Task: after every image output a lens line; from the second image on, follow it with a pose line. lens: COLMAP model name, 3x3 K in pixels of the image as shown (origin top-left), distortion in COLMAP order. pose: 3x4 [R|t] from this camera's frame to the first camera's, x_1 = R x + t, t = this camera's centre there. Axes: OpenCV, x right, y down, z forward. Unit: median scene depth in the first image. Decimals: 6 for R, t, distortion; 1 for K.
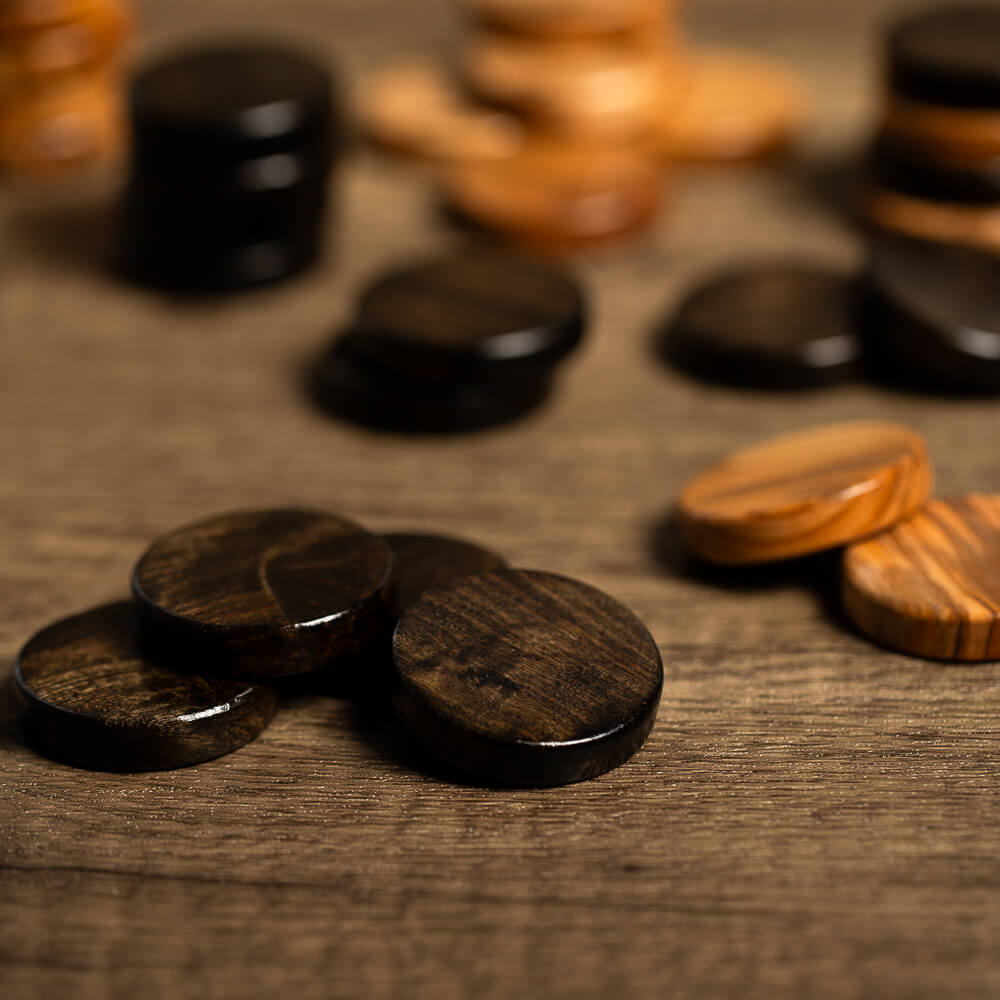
lens RADIAL K [[5162.7, 0, 499.6], [0, 5162.7, 500.1], [0, 0, 1]] dist [0.140775, 0.000000]
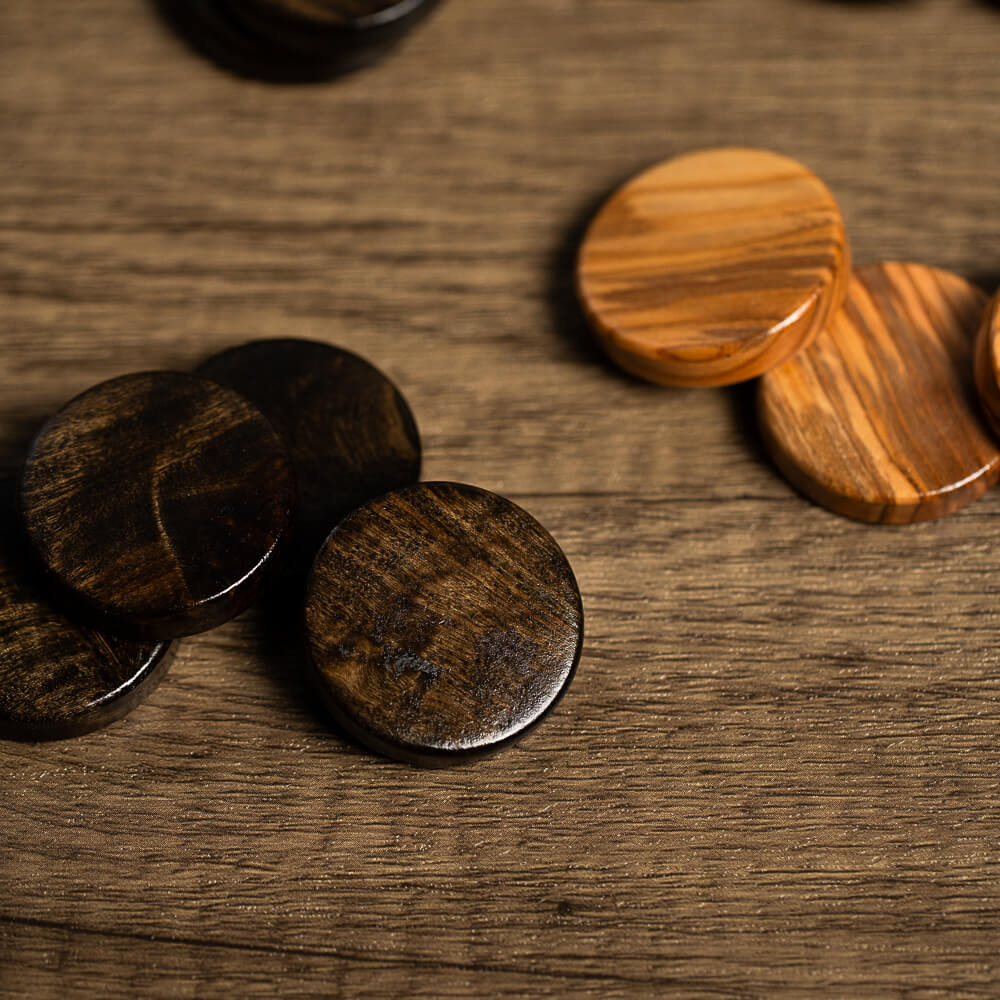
lens RADIAL K [[5162.7, 0, 497.7], [0, 5162.7, 507.7], [0, 0, 1]] dist [0.140775, 0.000000]
pose [[0.996965, -0.055515, 0.054575, -0.035789], [0.013134, 0.810943, 0.584978, -0.547572], [-0.076732, -0.582486, 0.809211, 0.232720]]
